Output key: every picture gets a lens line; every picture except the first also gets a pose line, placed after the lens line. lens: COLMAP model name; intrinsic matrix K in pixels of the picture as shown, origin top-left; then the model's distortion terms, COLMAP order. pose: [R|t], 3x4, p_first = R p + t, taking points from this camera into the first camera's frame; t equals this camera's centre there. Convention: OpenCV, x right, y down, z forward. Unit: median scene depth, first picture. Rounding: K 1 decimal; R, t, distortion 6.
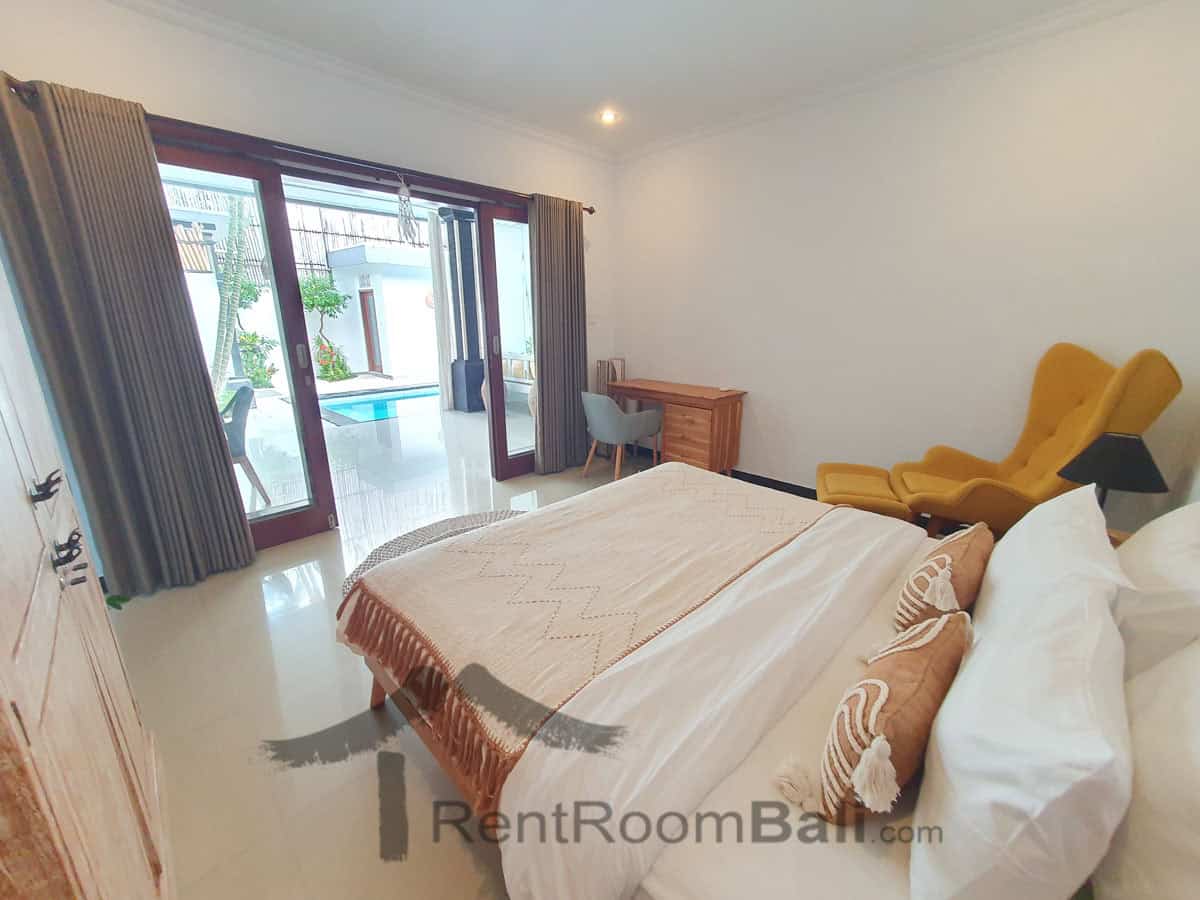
lens RADIAL K [[472.9, 0, 597.8], [0, 472.9, 446.2], [0, 0, 1]] dist [0.011815, -0.000233]
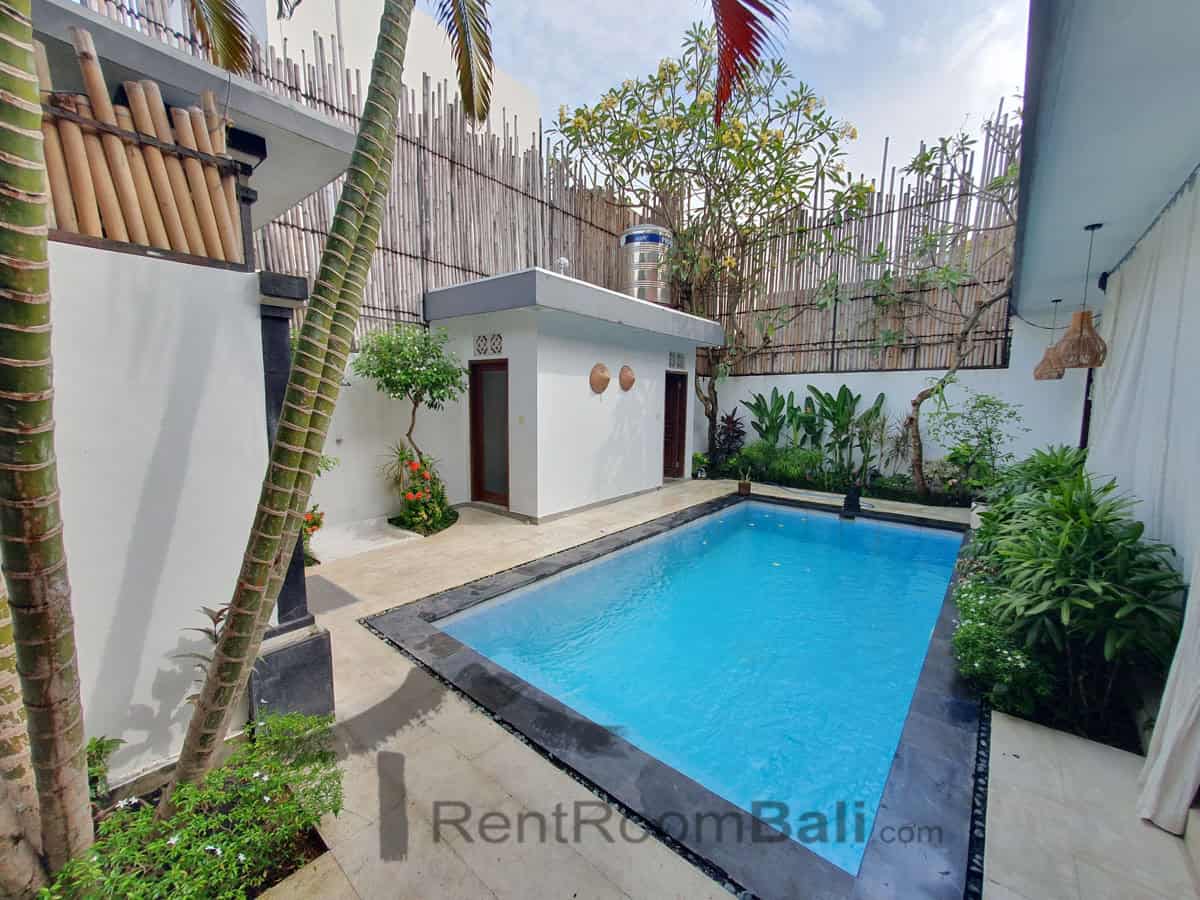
lens RADIAL K [[472.9, 0, 601.1], [0, 472.9, 452.1], [0, 0, 1]] dist [0.011815, -0.000233]
pose [[0.997624, 0.009156, 0.068283, -0.401283], [0.000727, 0.989675, -0.143329, -0.146270], [-0.068891, 0.143038, 0.987317, 0.469735]]
